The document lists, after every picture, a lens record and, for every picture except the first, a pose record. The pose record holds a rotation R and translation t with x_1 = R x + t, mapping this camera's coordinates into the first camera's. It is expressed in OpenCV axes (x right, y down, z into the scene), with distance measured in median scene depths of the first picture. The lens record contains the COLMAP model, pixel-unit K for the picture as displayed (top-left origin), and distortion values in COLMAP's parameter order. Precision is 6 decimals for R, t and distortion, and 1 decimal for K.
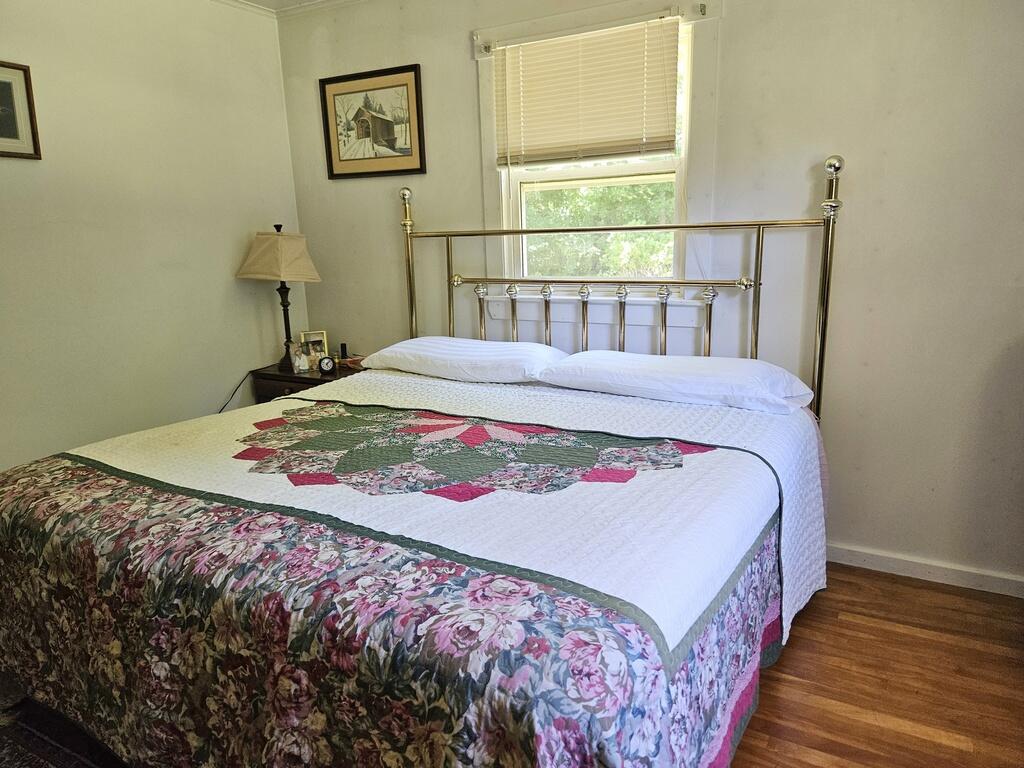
lens RADIAL K [[702.9, 0, 484.4], [0, 702.9, 394.9], [0, 0, 1]] dist [0.064162, -0.042233]
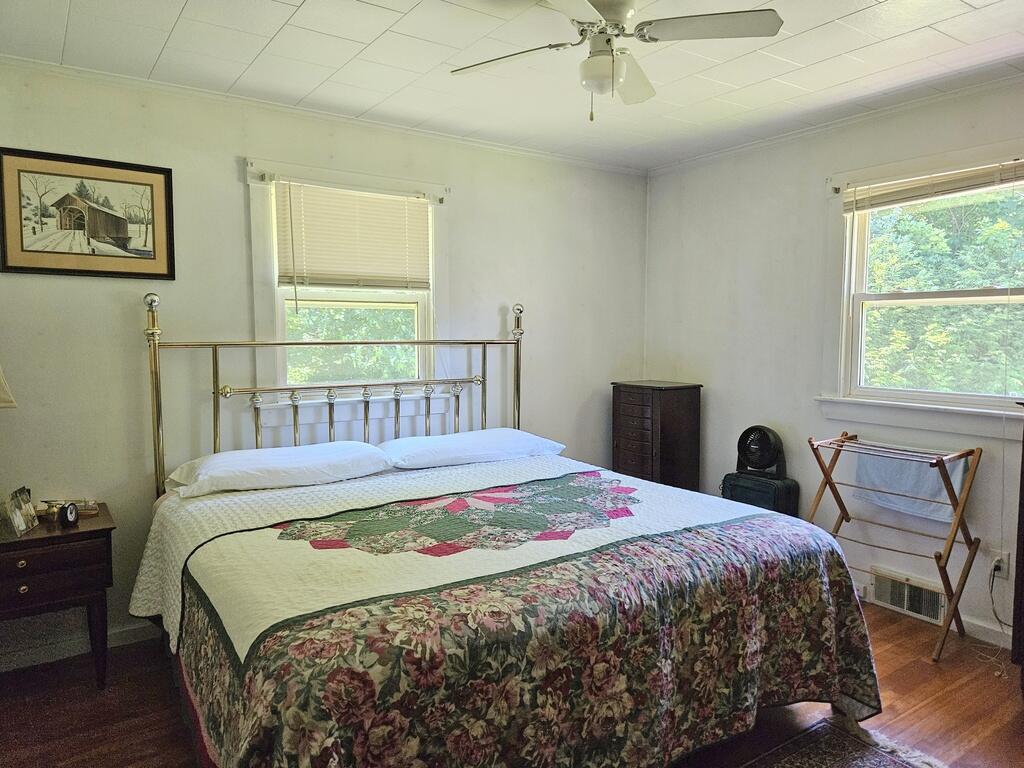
lens RADIAL K [[702.9, 0, 509.8], [0, 702.9, 383.3], [0, 0, 1]] dist [0.064162, -0.042233]
pose [[0.424000, -0.043351, 0.904624, -0.908281], [0.192625, 0.980316, -0.043306, -0.071412], [-0.884940, 0.192614, 0.424005, 0.305050]]
